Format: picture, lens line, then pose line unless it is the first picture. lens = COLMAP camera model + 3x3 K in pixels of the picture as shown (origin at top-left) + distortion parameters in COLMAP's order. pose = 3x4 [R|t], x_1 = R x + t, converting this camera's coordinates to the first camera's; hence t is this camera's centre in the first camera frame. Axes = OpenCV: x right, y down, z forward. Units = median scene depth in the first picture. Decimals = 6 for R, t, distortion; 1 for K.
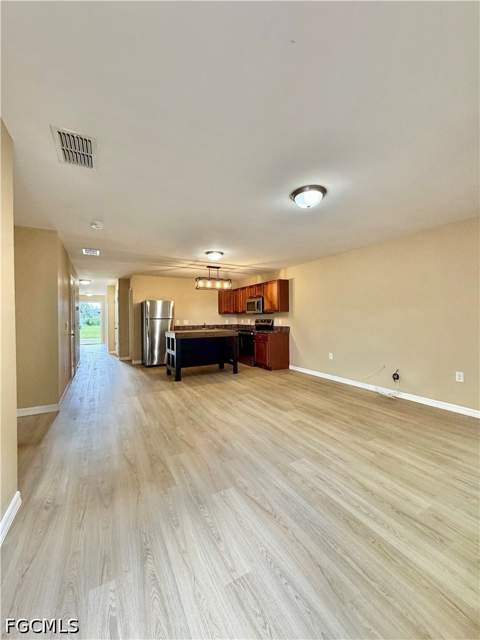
lens RADIAL K [[254.6, 0, 240.0], [0, 254.6, 320.0], [0, 0, 1]] dist [0.003071, 0.000038]
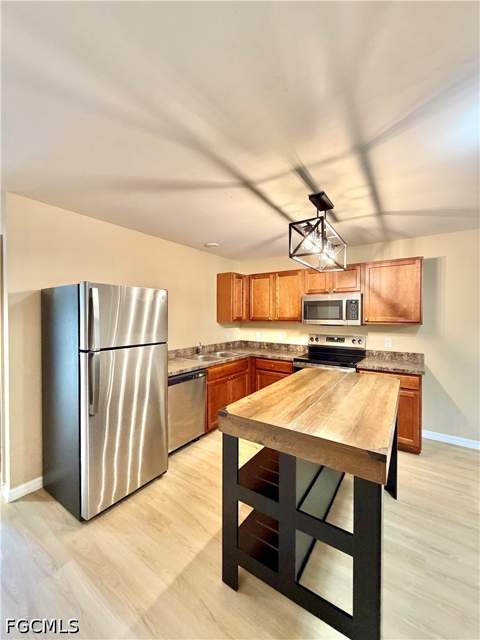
lens RADIAL K [[254.6, 0, 240.0], [0, 254.6, 320.0], [0, 0, 1]] dist [0.003071, 0.000038]
pose [[0.894812, 0.002806, 0.446434, -0.496119], [-0.006849, 0.999949, 0.007443, -0.058801], [-0.446390, -0.009717, 0.894786, 0.993665]]
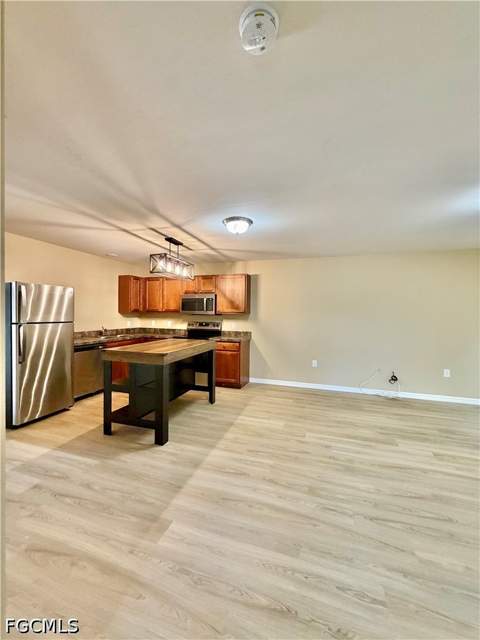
lens RADIAL K [[254.6, 0, 240.0], [0, 254.6, 320.0], [0, 0, 1]] dist [0.003071, 0.000038]
pose [[0.729100, 0.003524, 0.684398, -0.563992], [-0.014760, 0.999835, 0.010577, -0.029766], [-0.684248, -0.017814, 0.729032, 0.581506]]
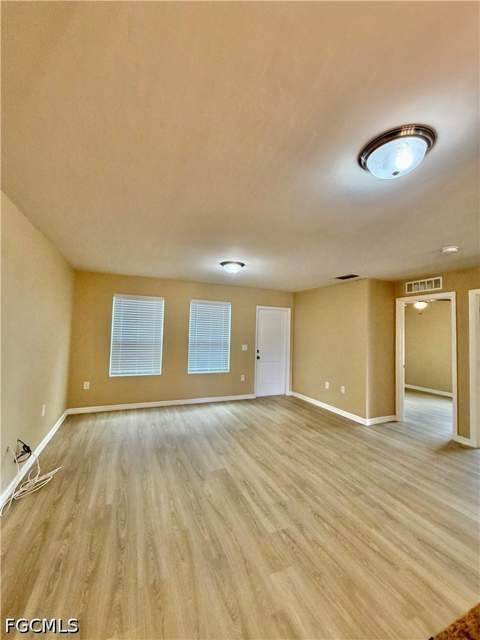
lens RADIAL K [[254.6, 0, 240.0], [0, 254.6, 320.0], [0, 0, 1]] dist [0.003071, 0.000038]
pose [[-0.995435, -0.017084, 0.093902, 0.046648], [-0.020500, 0.999158, -0.035535, -0.067921], [-0.093216, -0.037298, -0.994947, 1.395753]]
